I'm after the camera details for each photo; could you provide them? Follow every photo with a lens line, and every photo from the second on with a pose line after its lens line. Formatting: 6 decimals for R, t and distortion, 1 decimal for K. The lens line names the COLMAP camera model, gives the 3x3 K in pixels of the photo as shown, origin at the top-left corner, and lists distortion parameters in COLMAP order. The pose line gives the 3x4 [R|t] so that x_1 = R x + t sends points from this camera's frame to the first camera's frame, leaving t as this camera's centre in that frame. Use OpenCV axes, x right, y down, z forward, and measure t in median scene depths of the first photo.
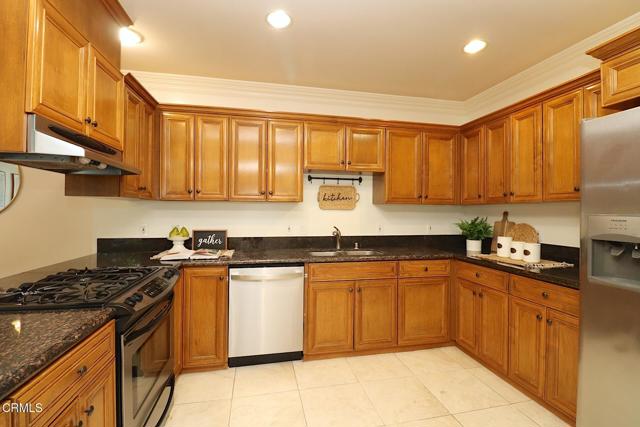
lens RADIAL K [[295.9, 0, 323.9], [0, 295.9, 210.7], [0, 0, 1]] dist [-0.001324, -0.012646]
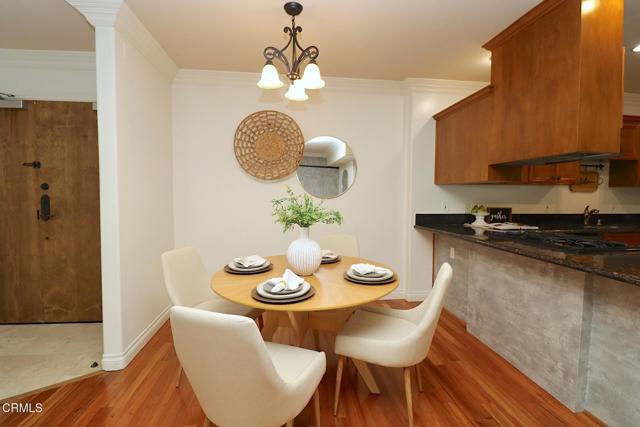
lens RADIAL K [[295.9, 0, 323.9], [0, 295.9, 210.7], [0, 0, 1]] dist [-0.001324, -0.012646]
pose [[0.996104, 0.004343, -0.088079, -1.016929], [0.000176, 0.998687, 0.051225, 0.013879], [0.088186, -0.051041, 0.994795, -0.308850]]
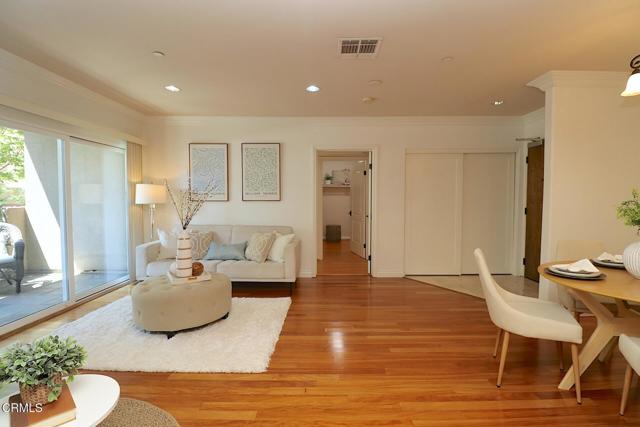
lens RADIAL K [[295.9, 0, 323.9], [0, 295.9, 210.7], [0, 0, 1]] dist [-0.001324, -0.012646]
pose [[-0.212921, 0.030297, -0.976600, -0.334442], [-0.000700, 0.999514, 0.031161, 0.022288], [0.977069, 0.007319, -0.212797, -0.205988]]
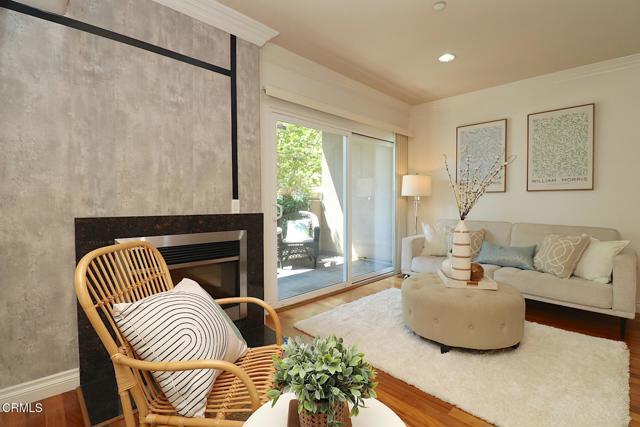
lens RADIAL K [[295.9, 0, 323.9], [0, 295.9, 210.7], [0, 0, 1]] dist [-0.001324, -0.012646]
pose [[-0.845851, 0.009976, -0.533326, -0.475970], [-0.003003, 0.999720, 0.023464, 0.076760], [0.533411, 0.021449, -0.845584, -0.416941]]
